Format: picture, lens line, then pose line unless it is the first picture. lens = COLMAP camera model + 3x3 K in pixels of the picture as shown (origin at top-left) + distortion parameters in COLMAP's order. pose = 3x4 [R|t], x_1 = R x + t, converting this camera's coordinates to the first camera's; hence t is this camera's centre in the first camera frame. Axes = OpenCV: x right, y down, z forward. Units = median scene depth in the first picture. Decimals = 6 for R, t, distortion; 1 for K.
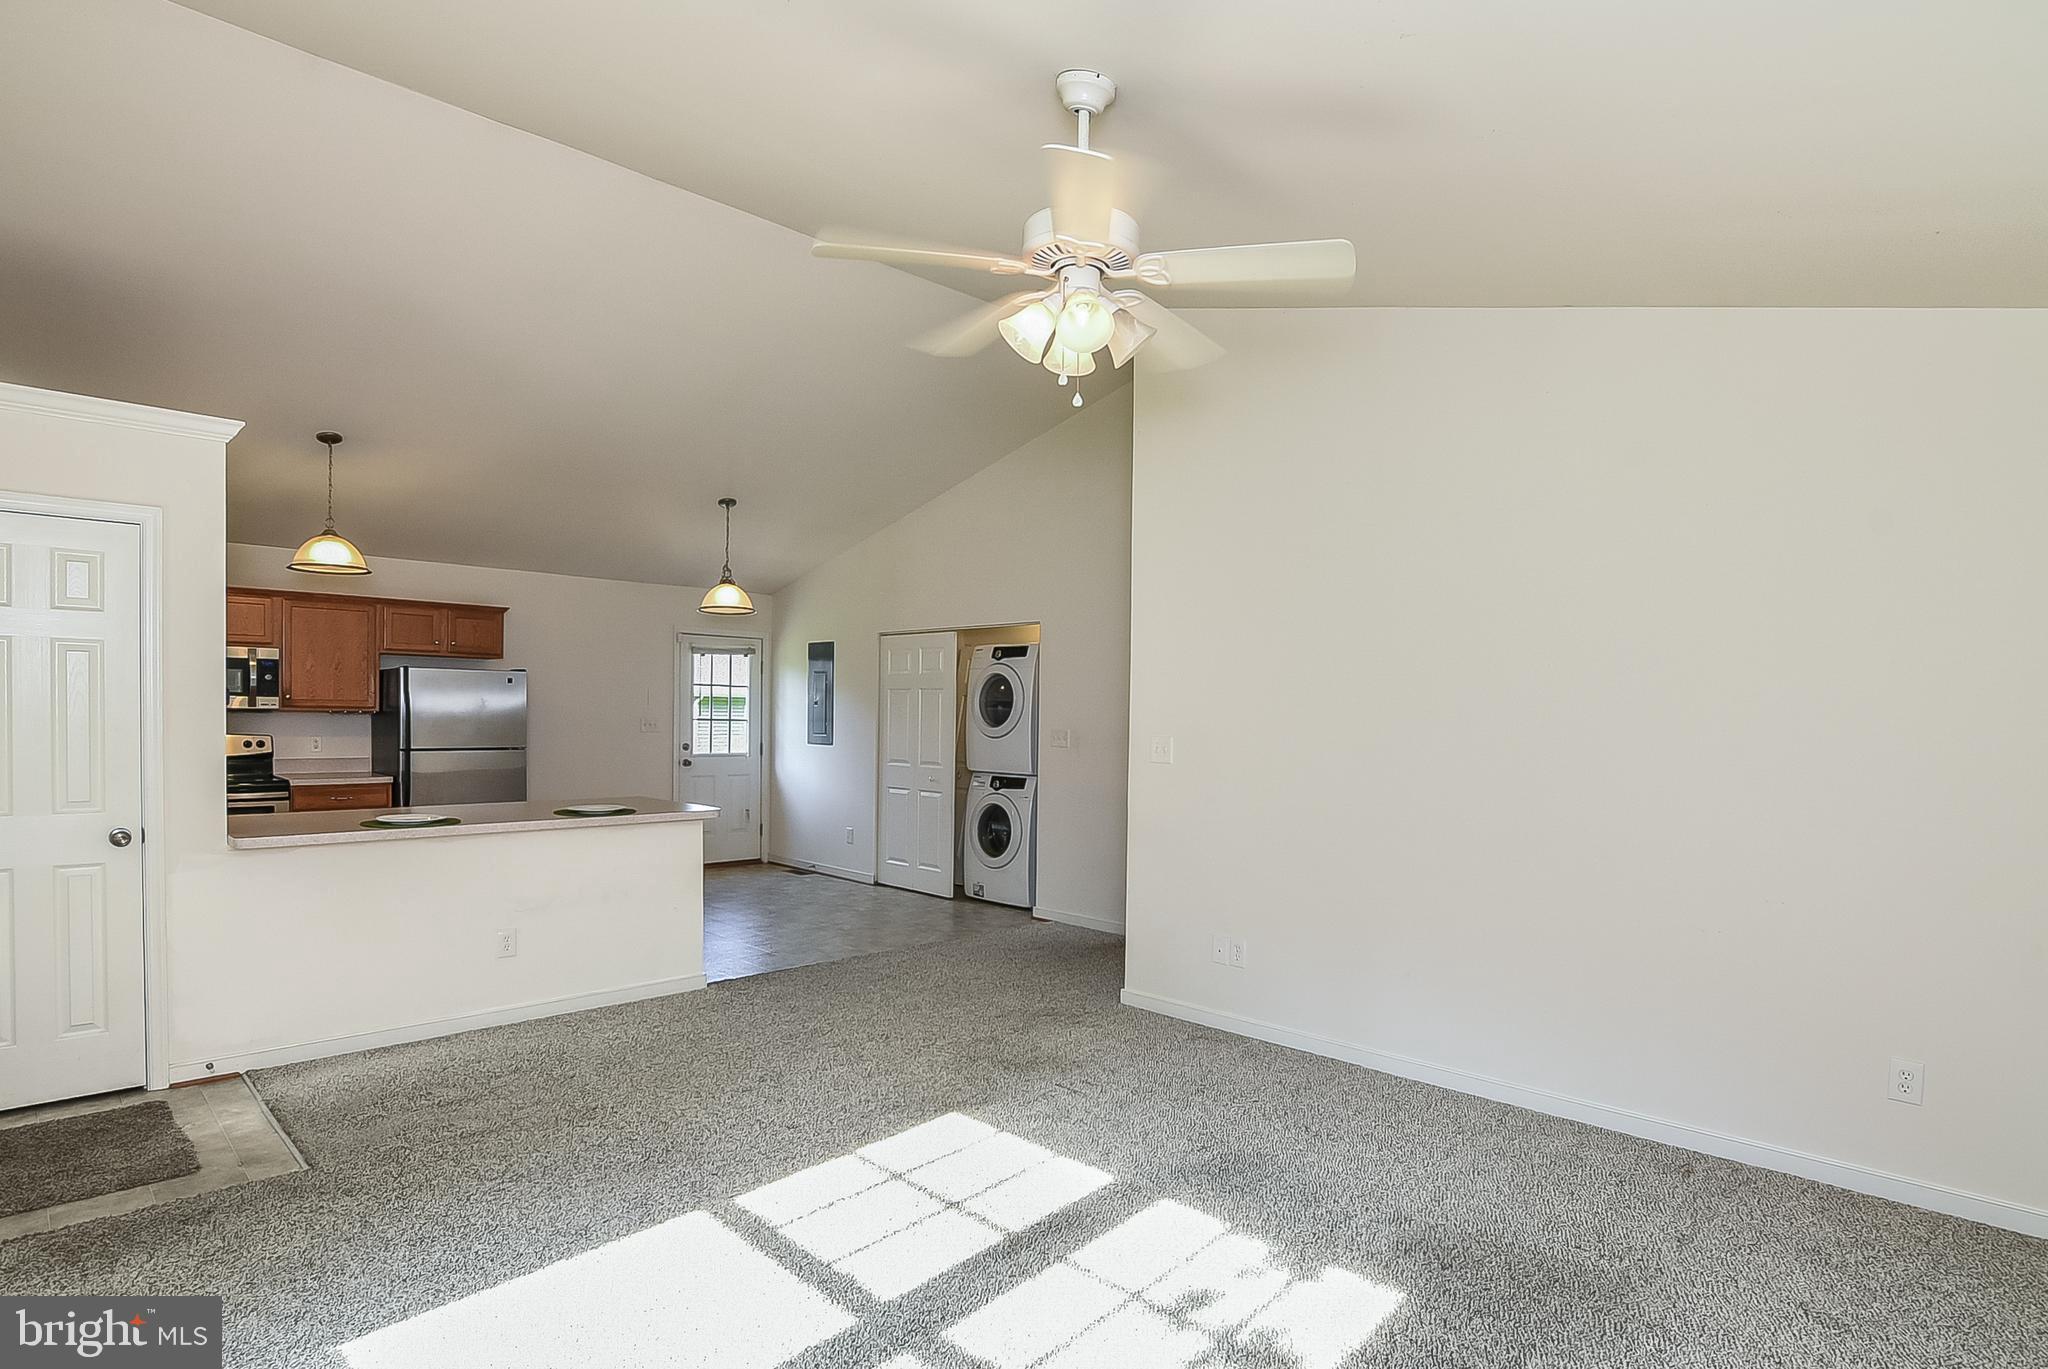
lens RADIAL K [[1079.5, 0, 996.5], [0, 1079.5, 739.9], [0, 0, 1]] dist [-0.025654, 0.000473]
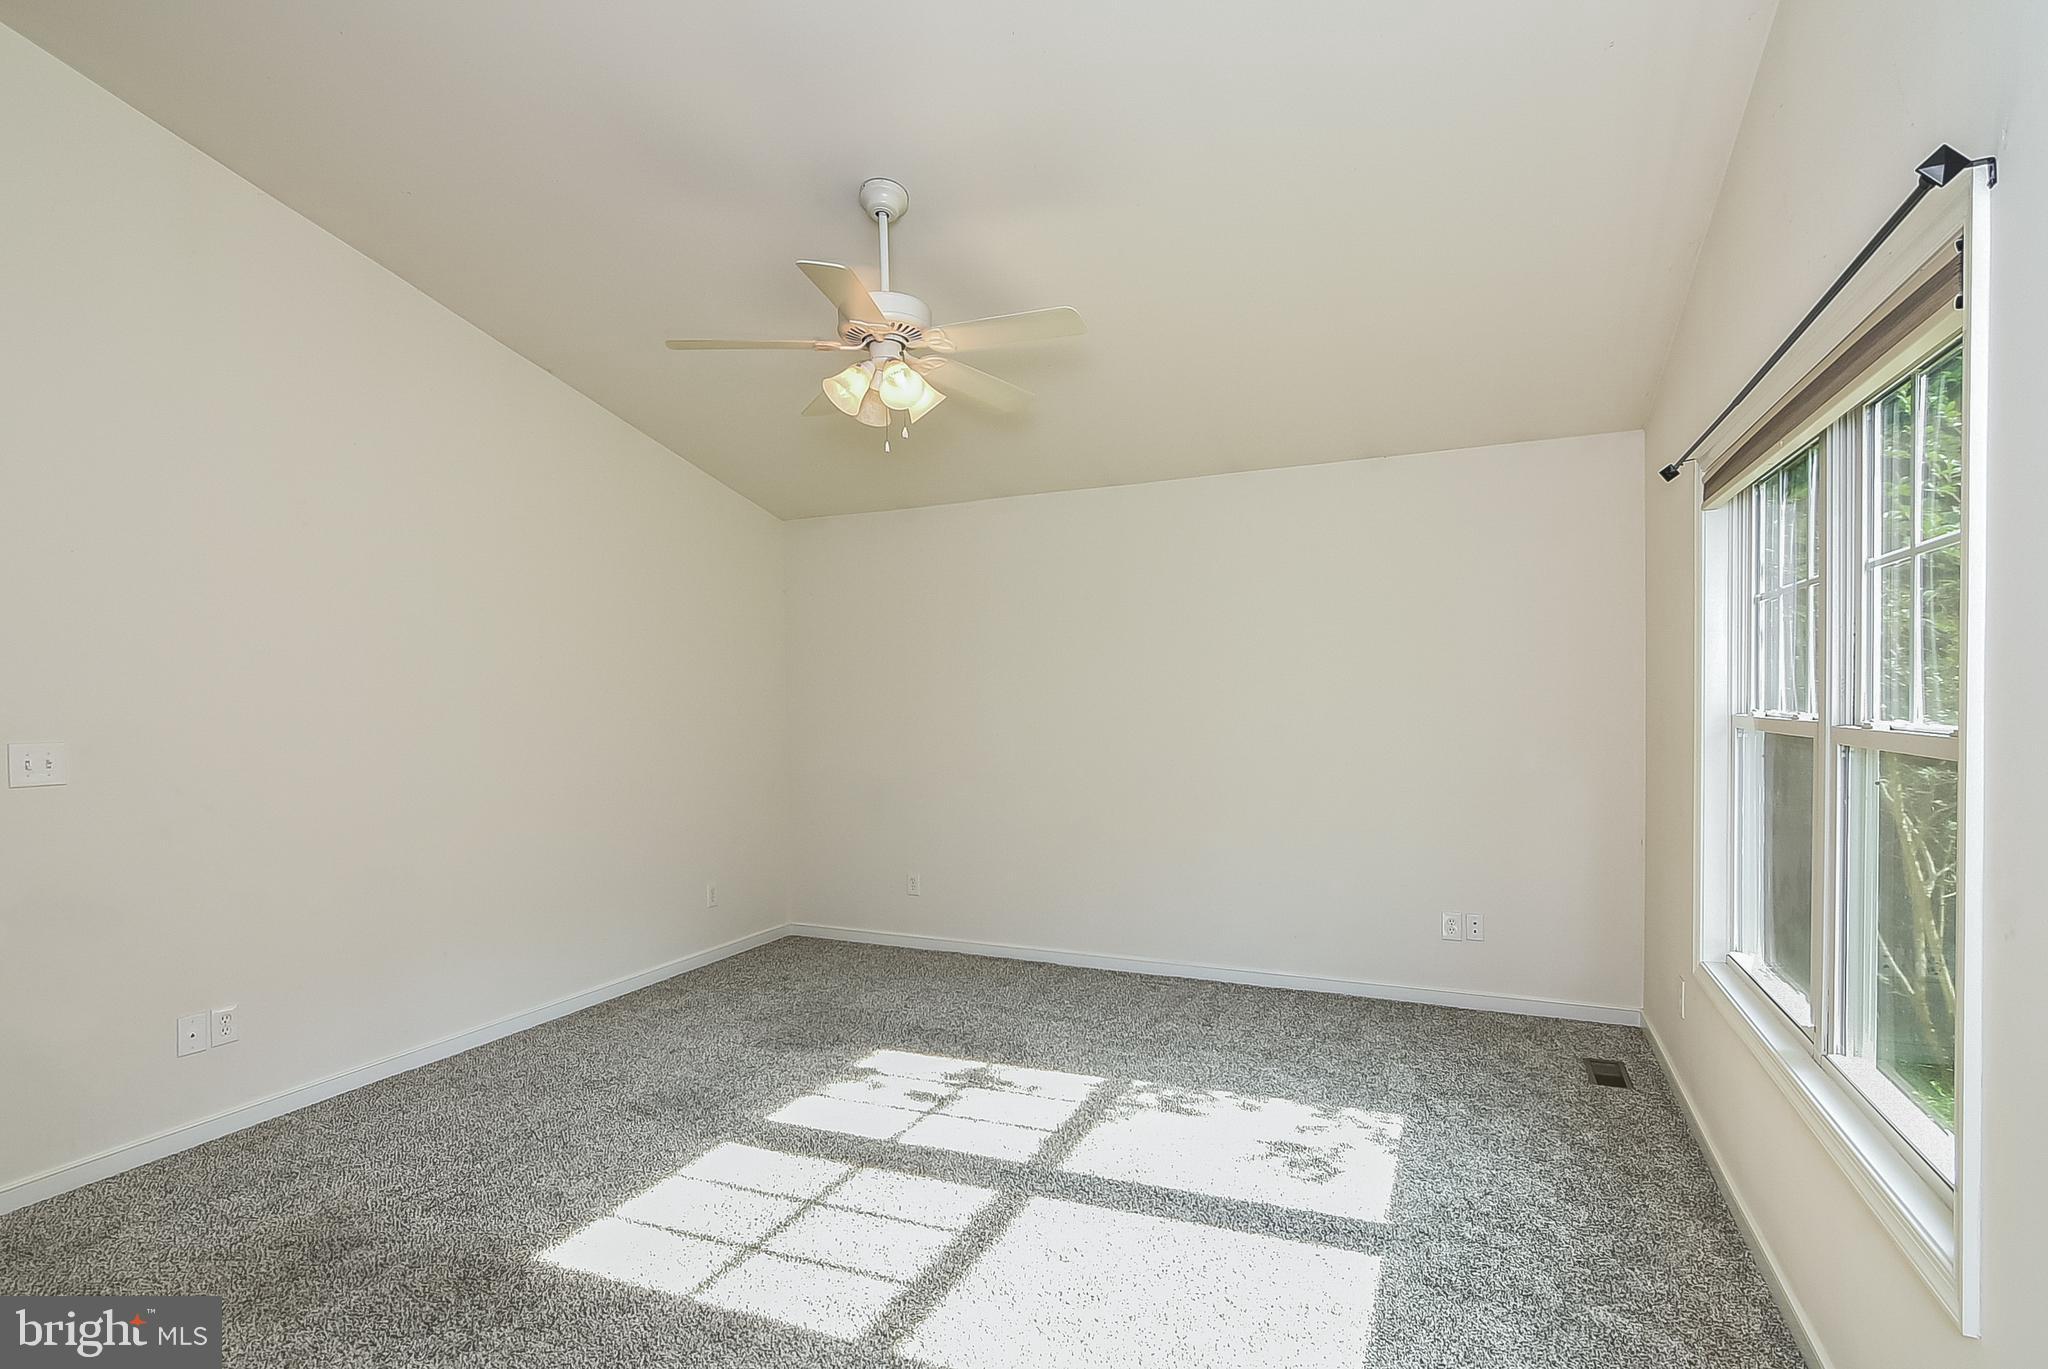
lens RADIAL K [[1017.4, 0, 991.2], [0, 1017.4, 715.3], [0, 0, 1]] dist [-0.006725, 0.000858]
pose [[-0.347268, -0.024624, 0.937443, -0.409776], [0.034548, 0.998641, 0.039030, -0.016602], [-0.937129, 0.045941, -0.345945, 0.494458]]
